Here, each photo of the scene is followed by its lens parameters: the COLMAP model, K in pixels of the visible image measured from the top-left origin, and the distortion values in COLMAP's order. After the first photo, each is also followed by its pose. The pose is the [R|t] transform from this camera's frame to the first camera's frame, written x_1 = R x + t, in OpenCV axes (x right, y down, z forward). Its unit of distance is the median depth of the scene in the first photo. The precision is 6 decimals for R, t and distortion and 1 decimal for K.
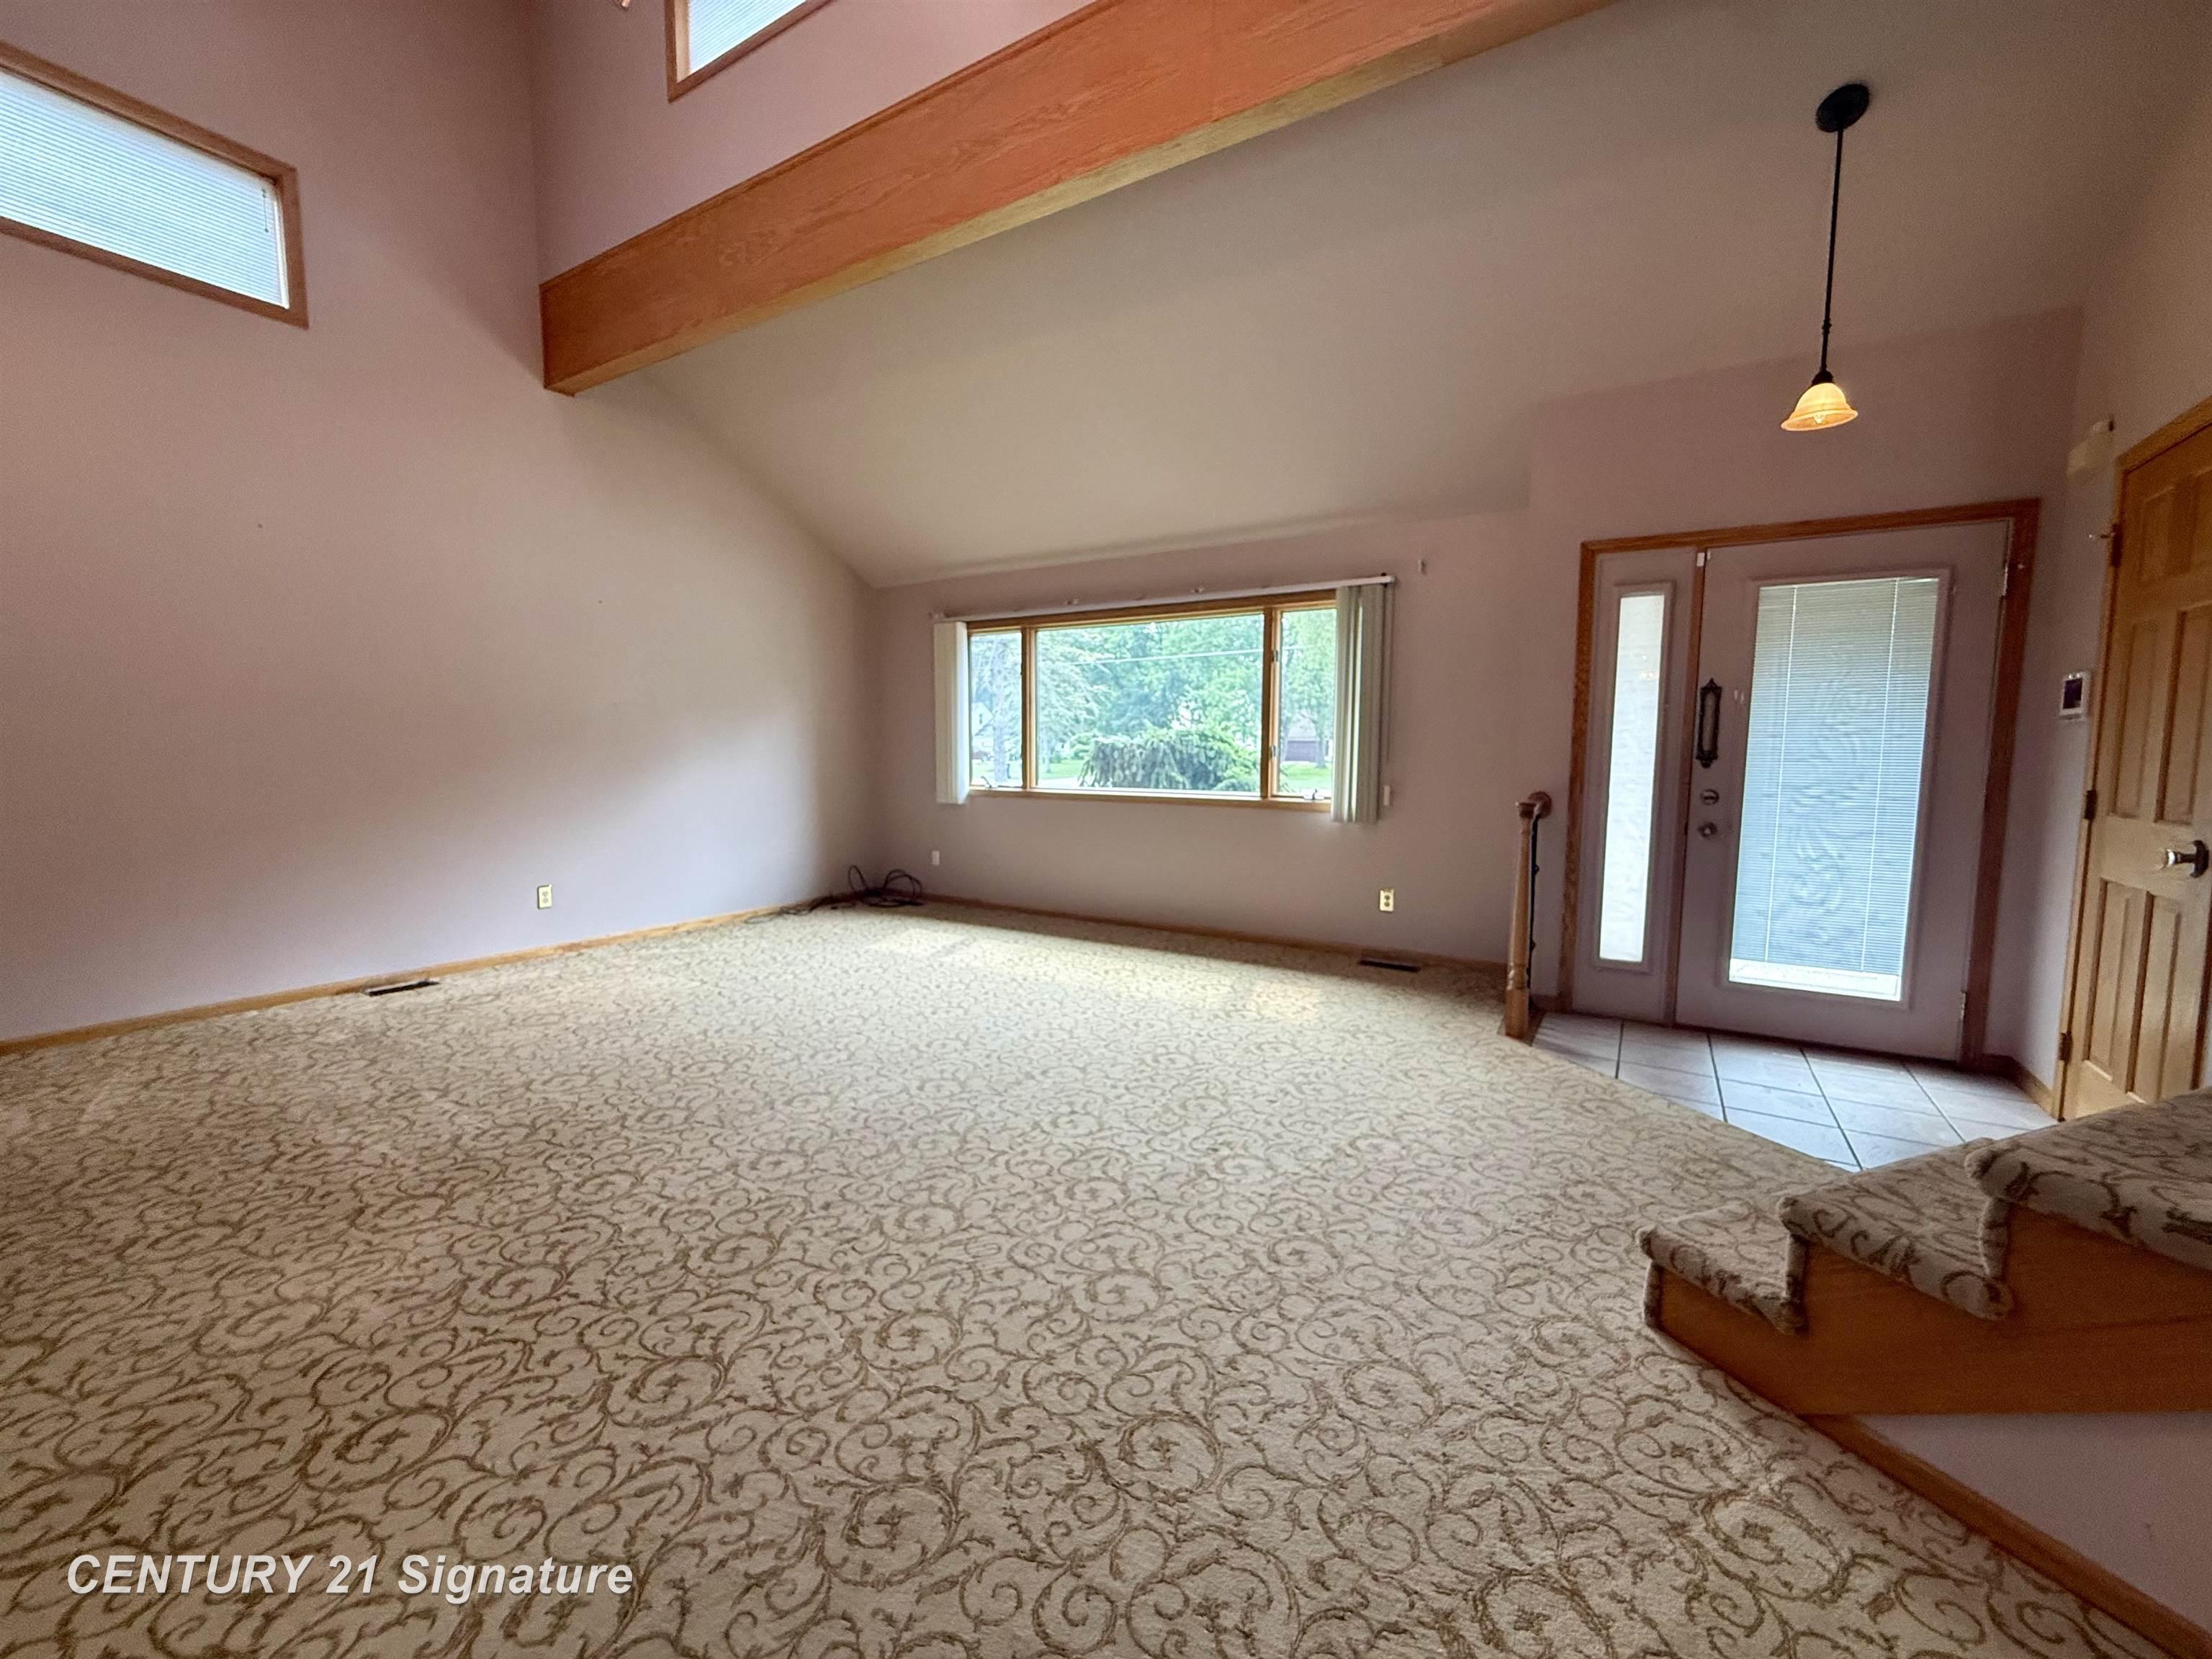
lens RADIAL K [[889.0, 0, 1105.3], [0, 889.0, 824.5], [0, 0, 1]] dist [0.000260, -0.000710]
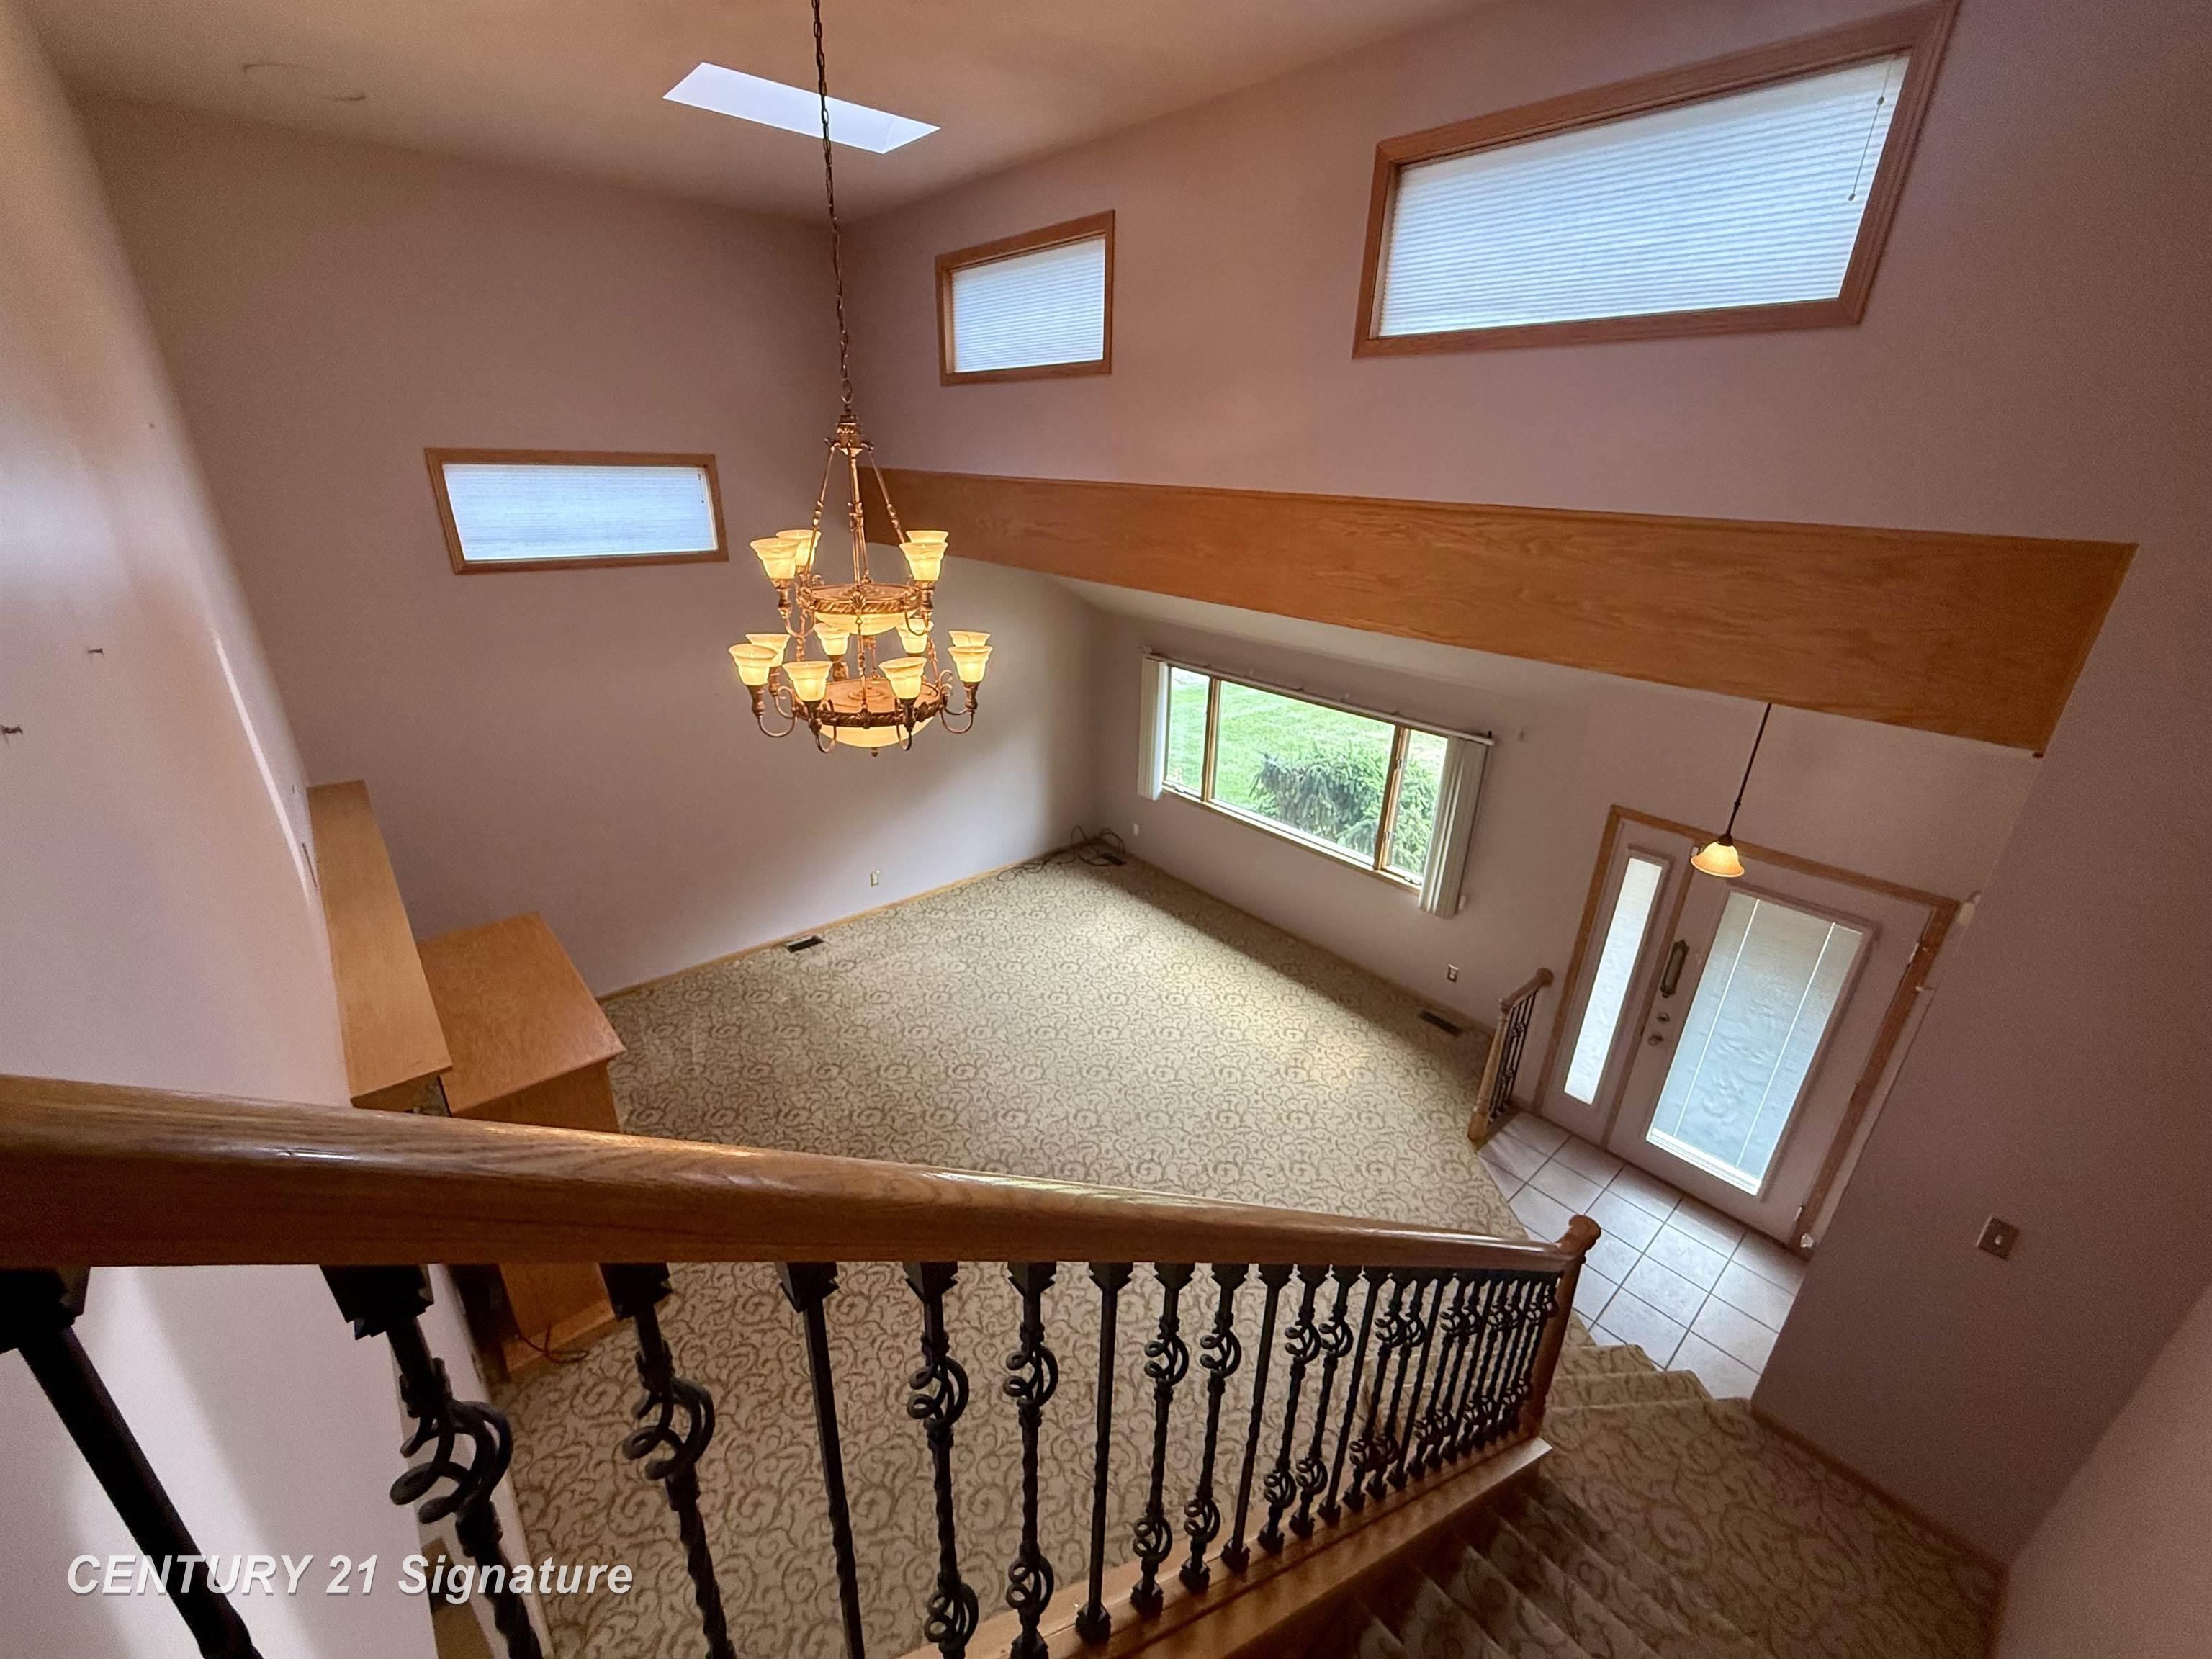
lens RADIAL K [[889.0, 0, 1105.3], [0, 889.0, 824.5], [0, 0, 1]] dist [0.000260, -0.000710]
pose [[0.955132, 0.131308, -0.265484, 0.196552], [-0.045531, 0.950795, 0.306456, -0.648157], [0.292661, -0.280618, 0.914113, -0.353690]]
